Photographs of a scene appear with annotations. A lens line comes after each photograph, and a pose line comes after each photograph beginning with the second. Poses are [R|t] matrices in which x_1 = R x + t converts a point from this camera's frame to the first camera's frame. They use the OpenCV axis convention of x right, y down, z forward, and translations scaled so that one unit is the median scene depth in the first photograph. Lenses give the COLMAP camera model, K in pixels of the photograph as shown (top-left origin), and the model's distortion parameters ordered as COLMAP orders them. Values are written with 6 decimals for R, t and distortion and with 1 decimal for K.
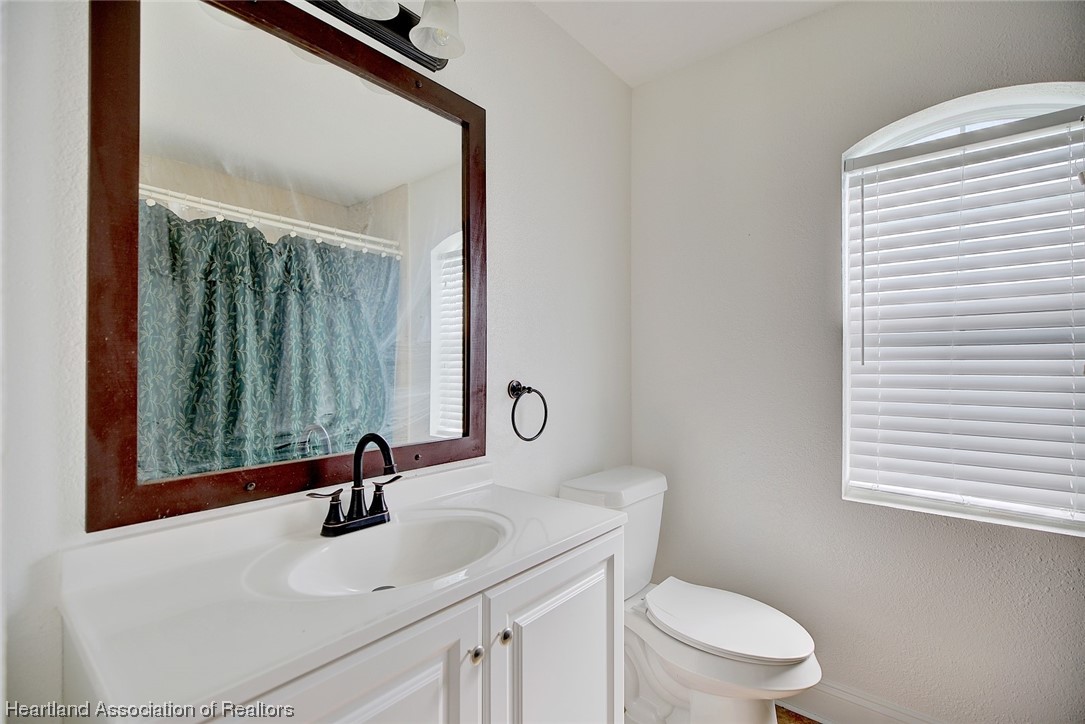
lens RADIAL K [[498.4, 0, 542.3], [0, 498.4, 361.5], [0, 0, 1]] dist [-0.000932, -0.002238]
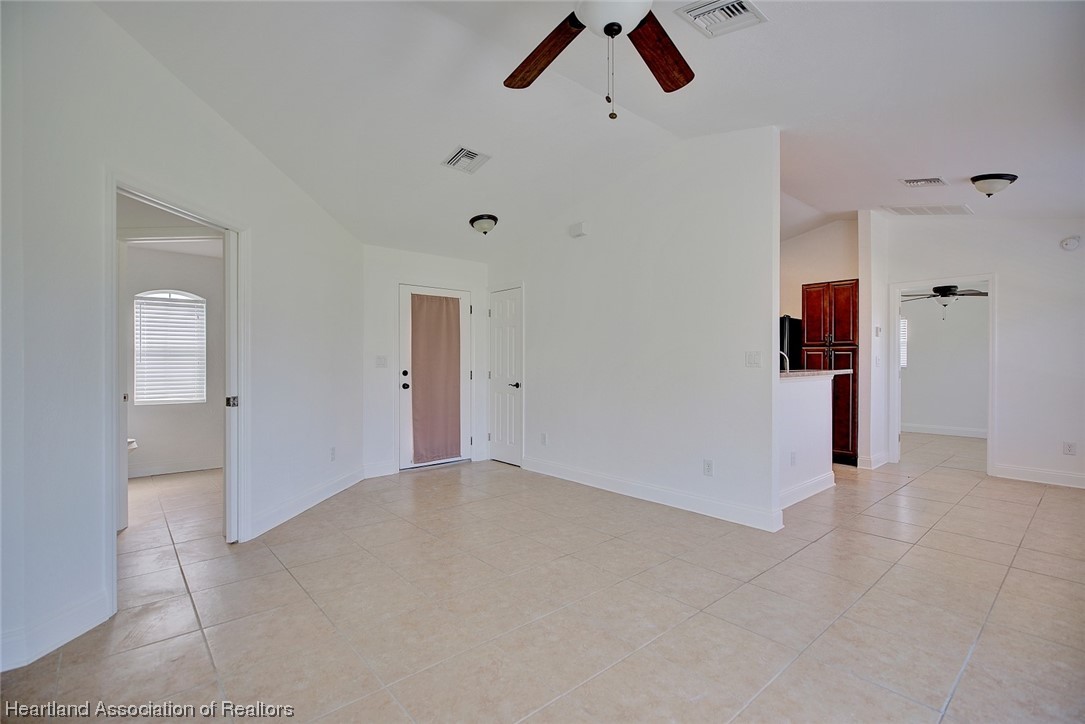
lens RADIAL K [[498.4, 0, 547.5], [0, 498.4, 360.1], [0, 0, 1]] dist [-0.000932, -0.002238]
pose [[0.155247, 0.004698, 0.987865, -2.089749], [-0.009383, 0.999951, -0.003281, -0.020326], [-0.987831, -0.008760, 0.155283, -2.058957]]
